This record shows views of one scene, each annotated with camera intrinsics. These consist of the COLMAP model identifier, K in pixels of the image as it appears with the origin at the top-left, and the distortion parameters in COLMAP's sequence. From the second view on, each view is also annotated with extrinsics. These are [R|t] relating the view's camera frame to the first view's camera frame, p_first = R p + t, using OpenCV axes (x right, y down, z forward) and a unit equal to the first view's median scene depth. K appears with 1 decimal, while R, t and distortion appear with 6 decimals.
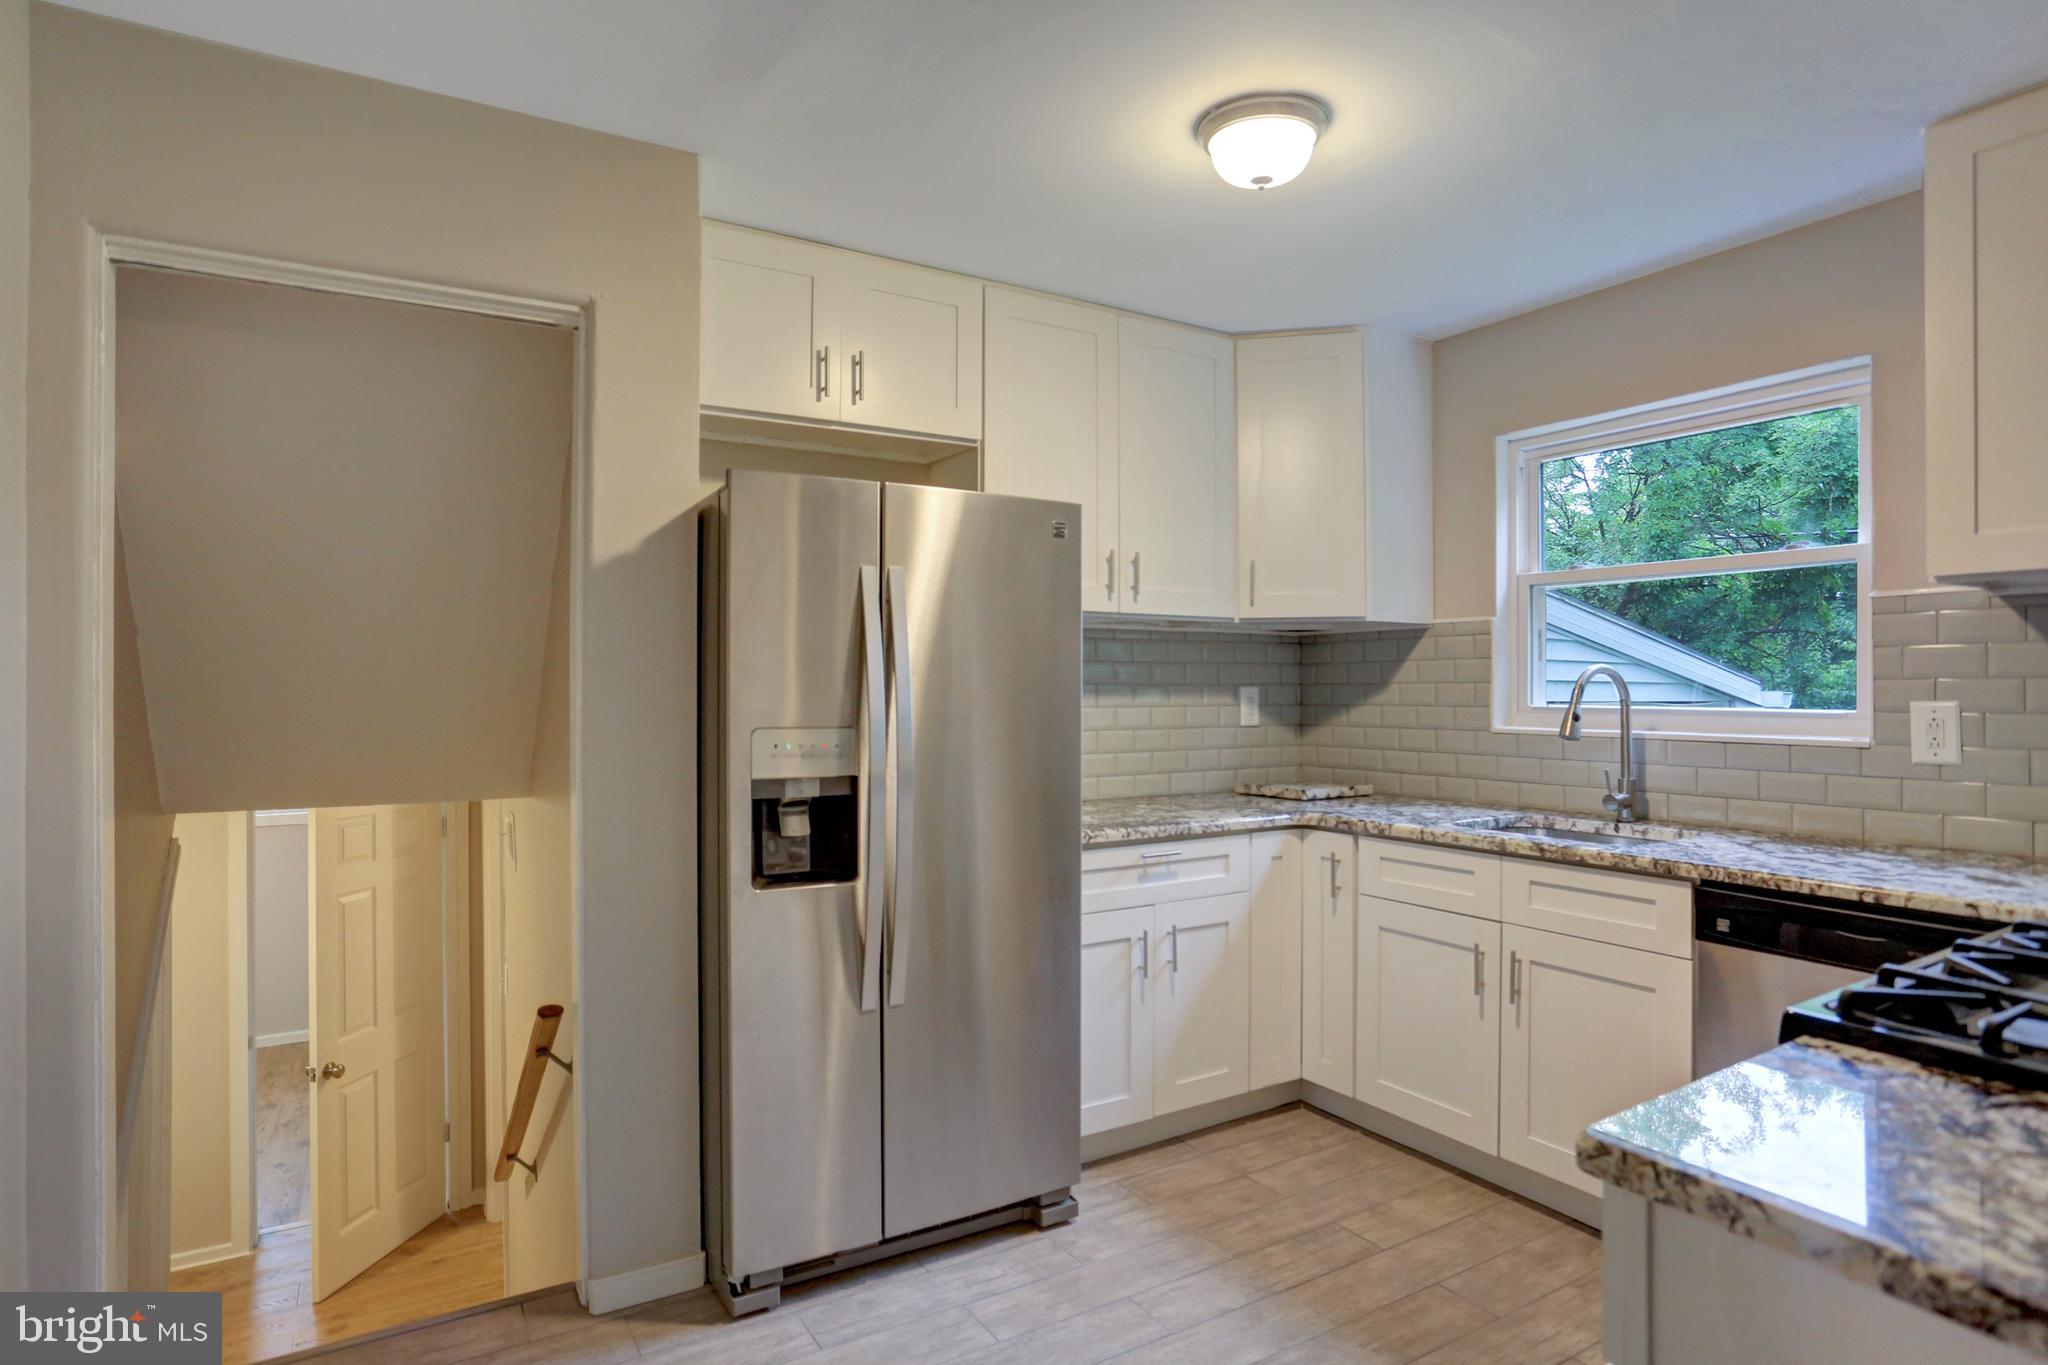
lens RADIAL K [[1086.9, 0, 1014.1], [0, 1086.9, 684.3], [0, 0, 1]] dist [-0.060438, 0.027491]
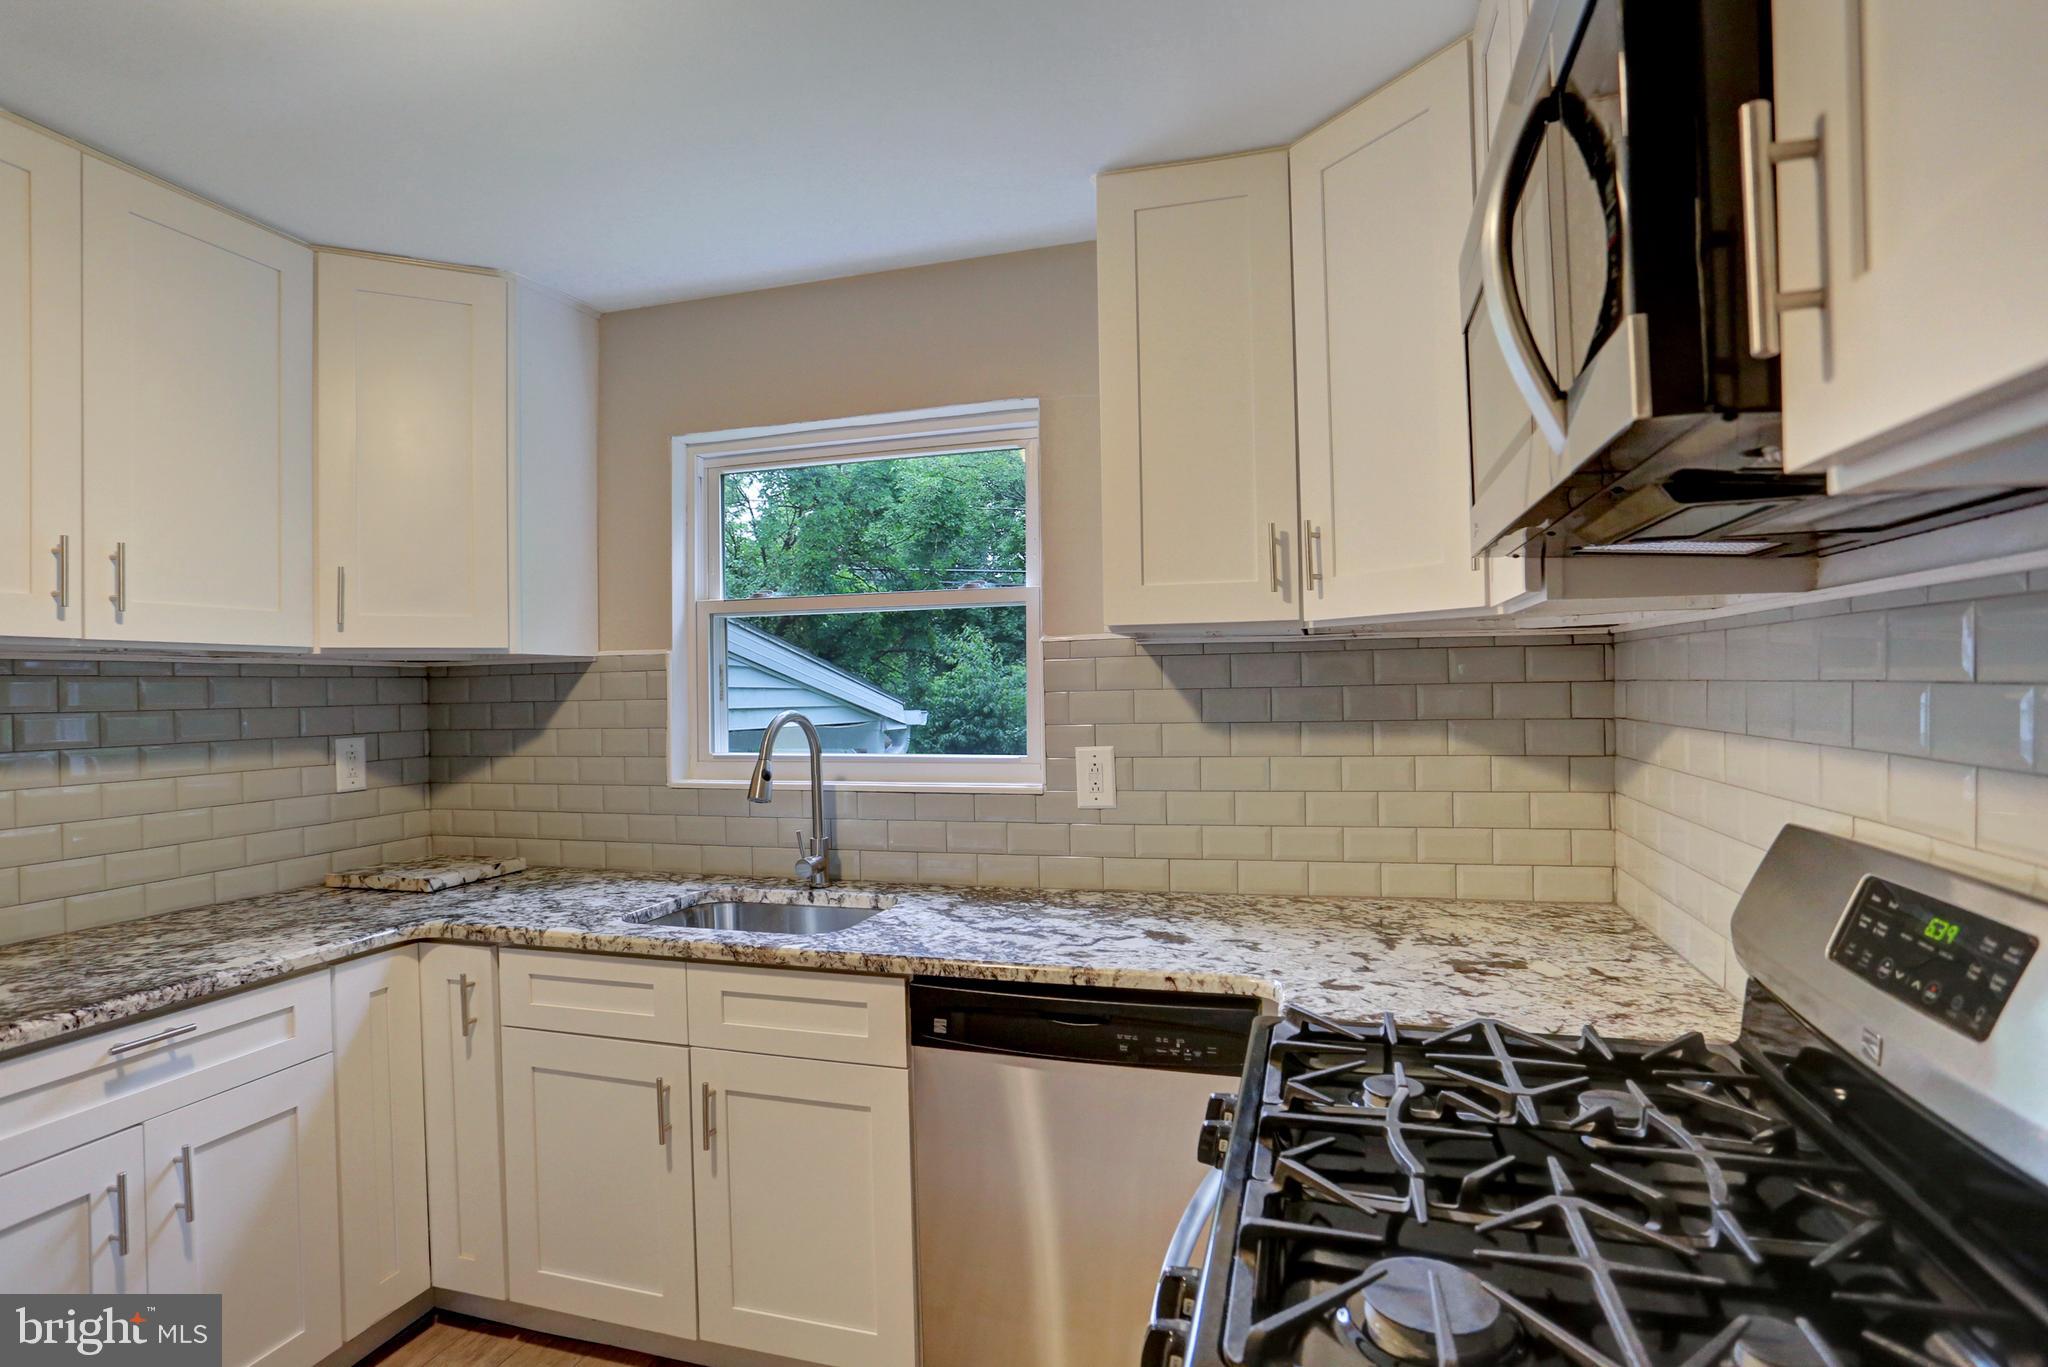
lens RADIAL K [[1043.3, 0, 1020.6], [0, 1043.3, 684.2], [0, 0, 1]] dist [-0.068546, 0.028208]
pose [[0.733091, -0.009079, 0.680070, 0.120949], [0.015046, 0.999883, -0.002870, -0.037343], [-0.679964, 0.012336, 0.733142, 0.274725]]
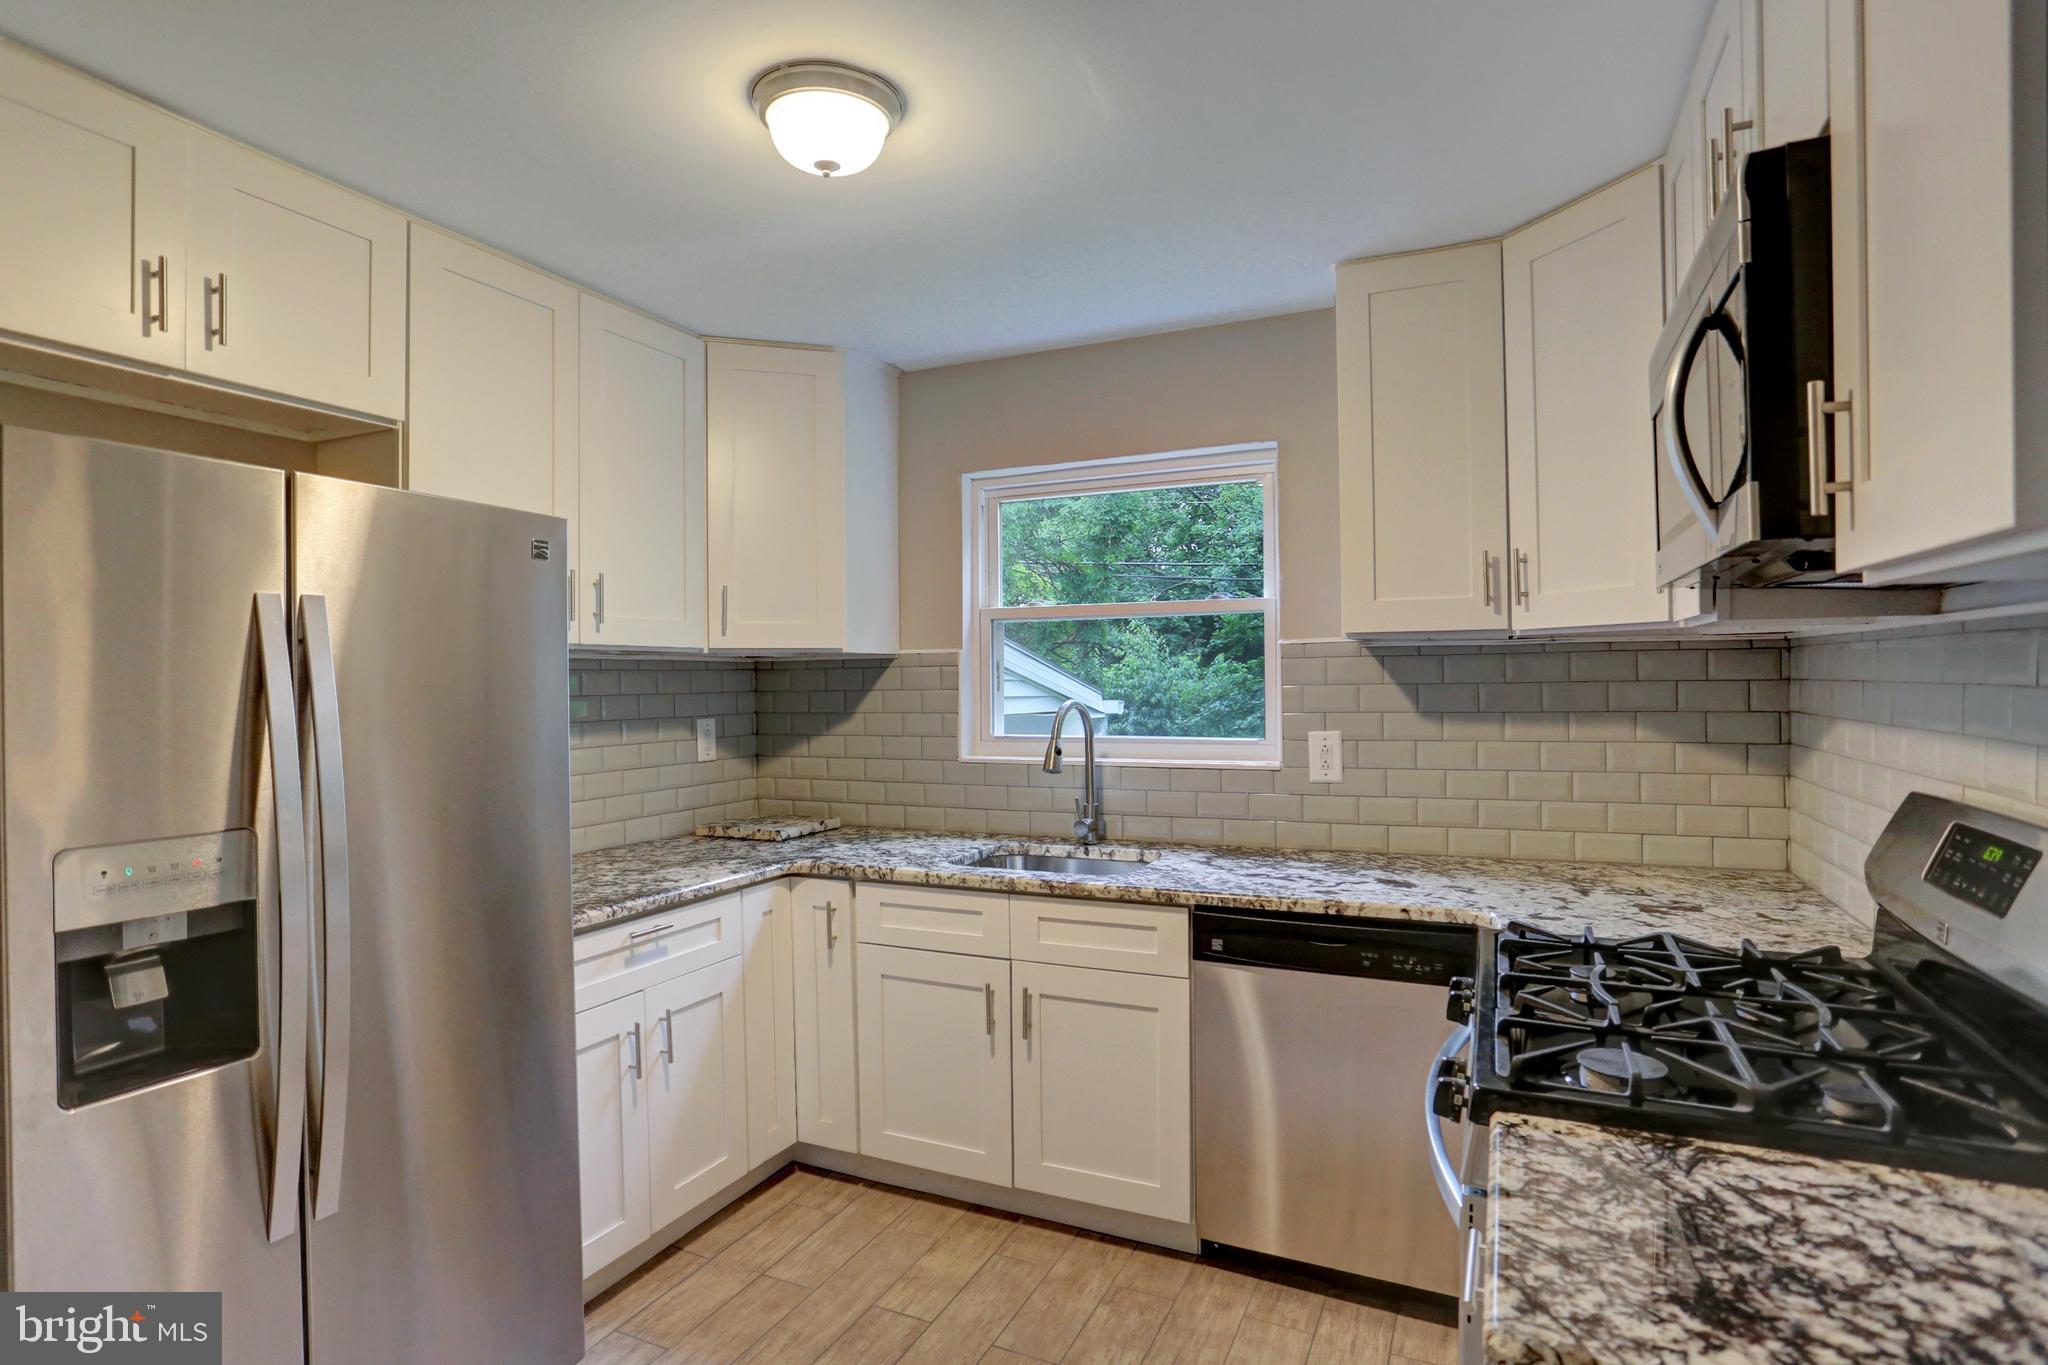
lens RADIAL K [[1043.3, 0, 1016.0], [0, 1043.3, 684.0], [0, 0, 1]] dist [-0.068546, 0.028208]
pose [[0.828439, -0.010941, 0.559972, -0.087376], [0.010186, 0.999938, 0.004469, -0.042306], [-0.559986, 0.002002, 0.828500, 0.179351]]
